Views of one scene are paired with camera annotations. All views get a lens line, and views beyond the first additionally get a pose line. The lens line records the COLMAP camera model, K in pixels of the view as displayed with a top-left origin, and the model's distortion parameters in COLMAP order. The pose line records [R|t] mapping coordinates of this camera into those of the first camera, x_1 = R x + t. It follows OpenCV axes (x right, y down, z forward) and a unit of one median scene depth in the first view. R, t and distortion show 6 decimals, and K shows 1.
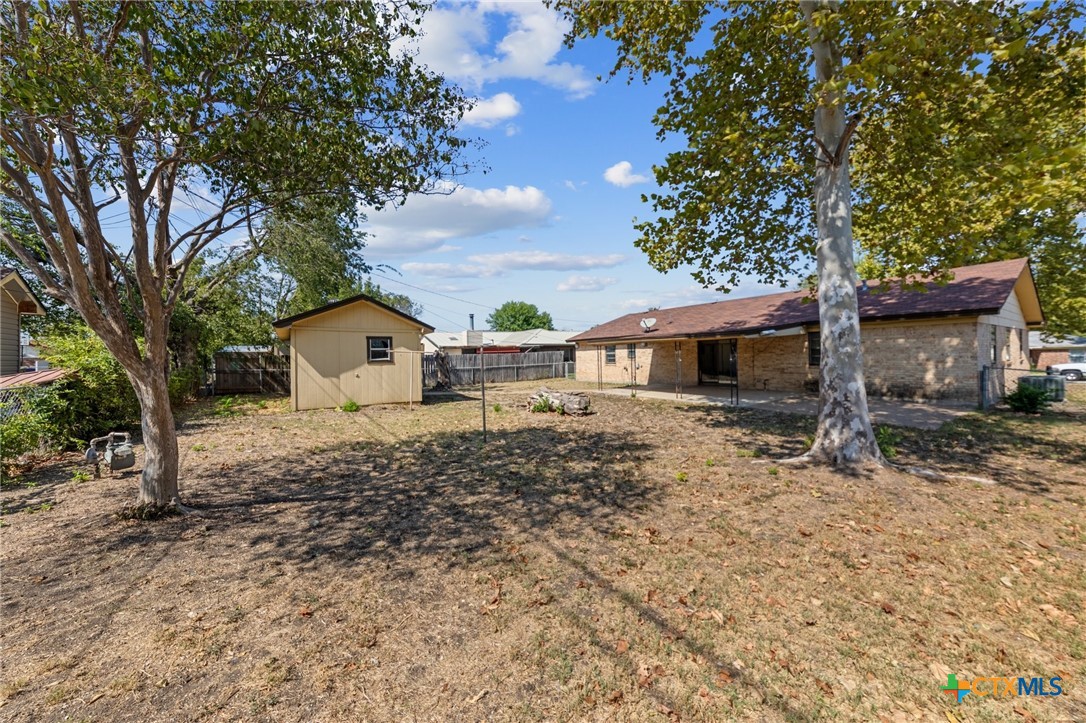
lens RADIAL K [[377.1, 0, 543.0], [0, 377.1, 361.5], [0, 0, 1]] dist [0.011516, -0.005573]
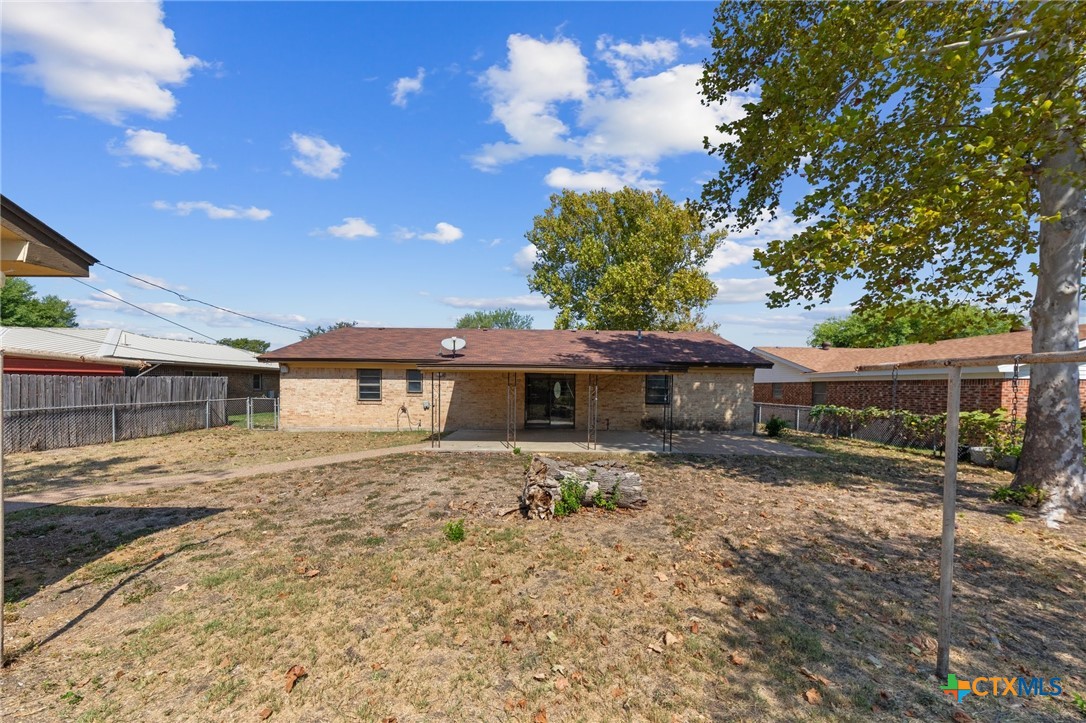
lens RADIAL K [[391.0, 0, 542.9], [0, 391.0, 394.5], [0, 0, 1]] dist [0.008935, -0.000051]
pose [[0.548123, 0.011548, 0.836318, -0.240250], [-0.009657, 0.999925, -0.007479, -0.003766], [-0.836342, -0.003977, 0.548194, 0.440234]]
